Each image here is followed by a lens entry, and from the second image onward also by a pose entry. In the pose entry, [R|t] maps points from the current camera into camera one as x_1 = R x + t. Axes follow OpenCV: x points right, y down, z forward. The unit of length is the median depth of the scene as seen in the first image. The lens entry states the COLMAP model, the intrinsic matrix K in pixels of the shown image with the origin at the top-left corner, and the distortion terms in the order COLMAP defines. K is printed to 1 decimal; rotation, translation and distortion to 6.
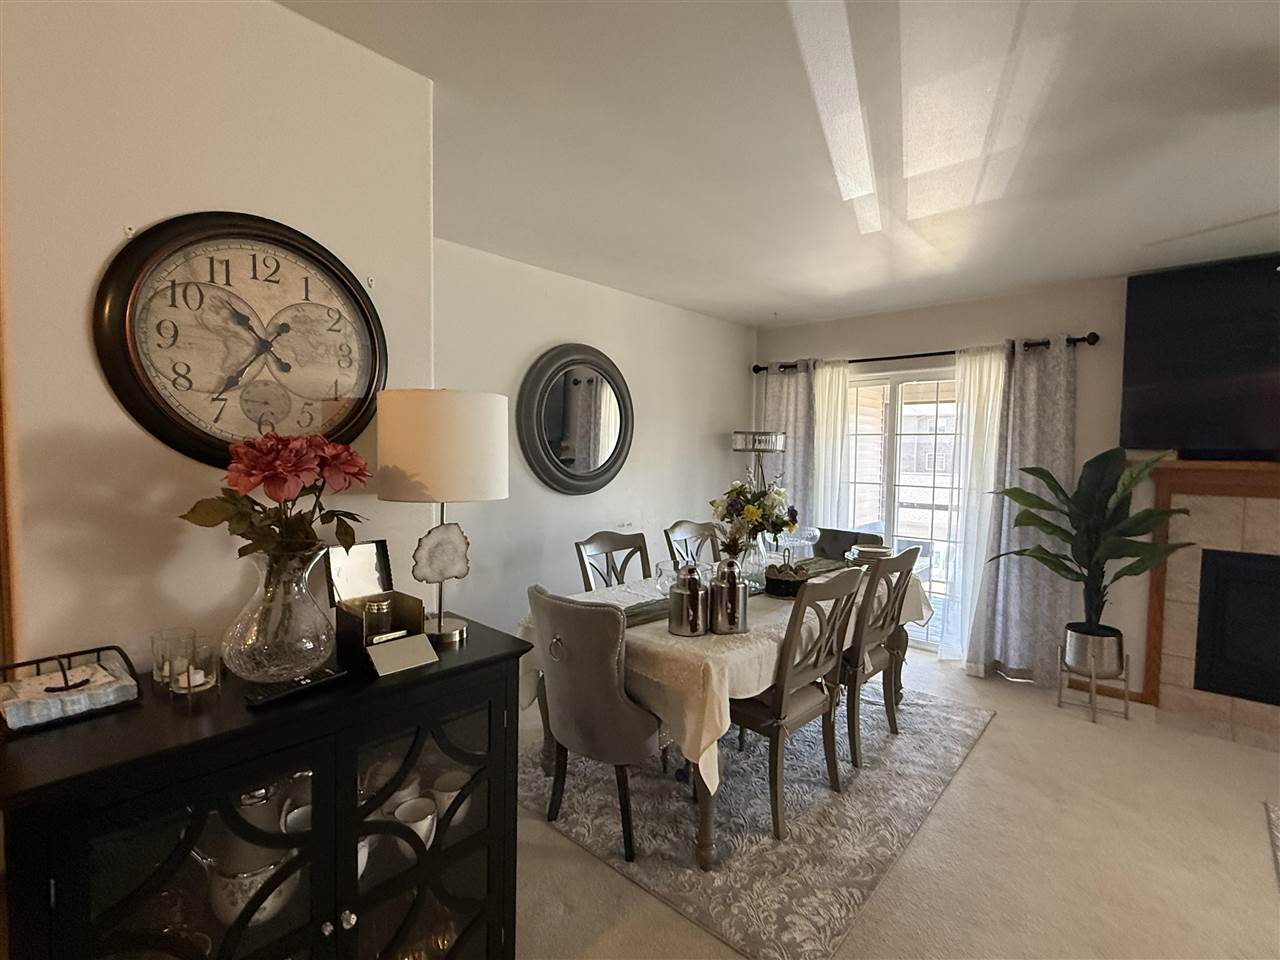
lens RADIAL K [[599.2, 0, 640.0], [0, 599.2, 480.0], [0, 0, 1]] dist [-0.001658, -0.000279]
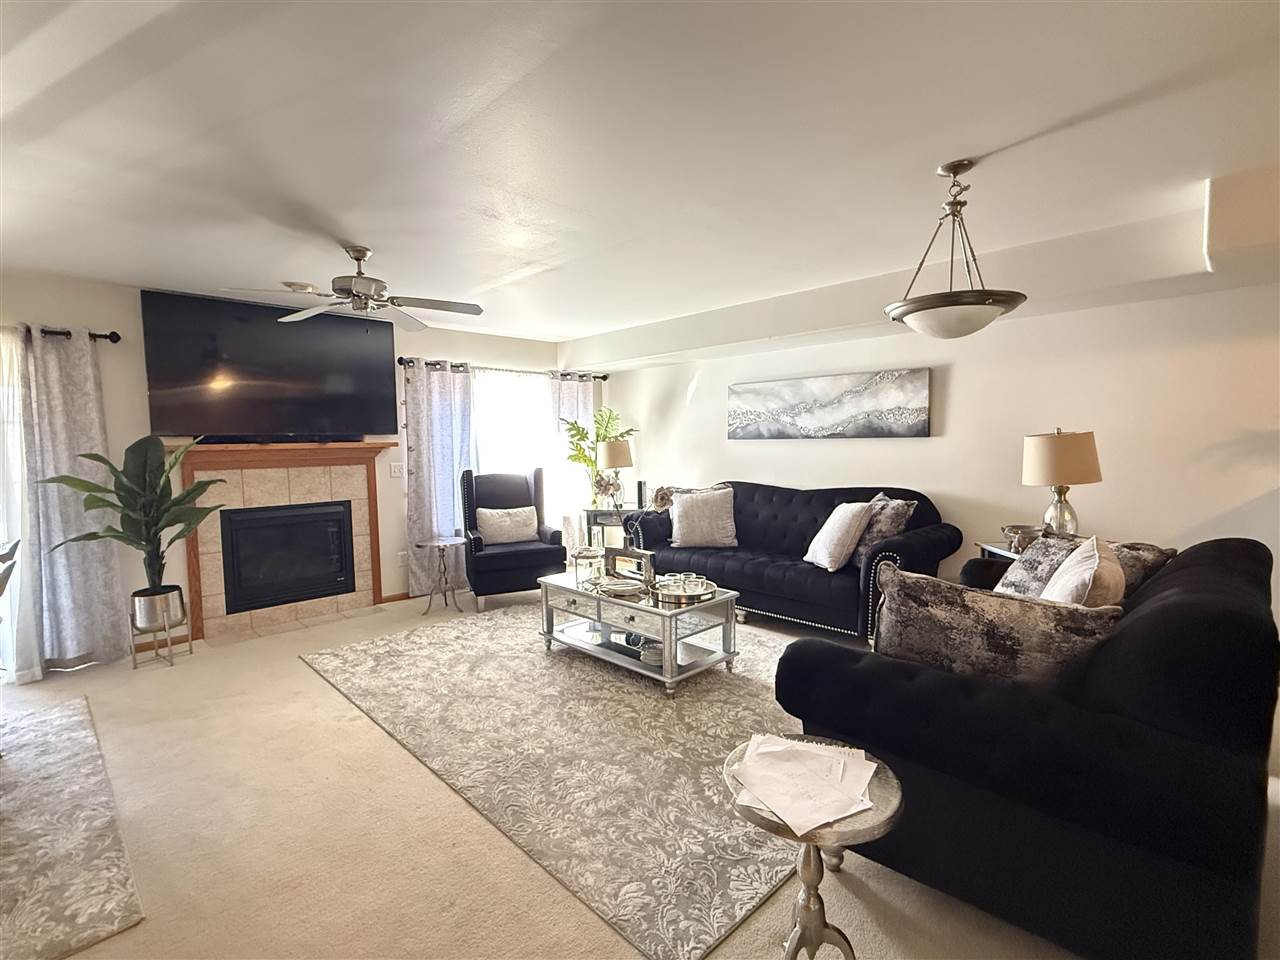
lens RADIAL K [[609.3, 0, 640.0], [0, 609.3, 480.0], [0, 0, 1]] dist [0.001019, 0.000261]
pose [[0.047160, -0.075568, 0.996025, -0.354289], [0.070453, 0.994903, 0.072147, 0.015097], [-0.996400, 0.066771, 0.052244, -0.014160]]
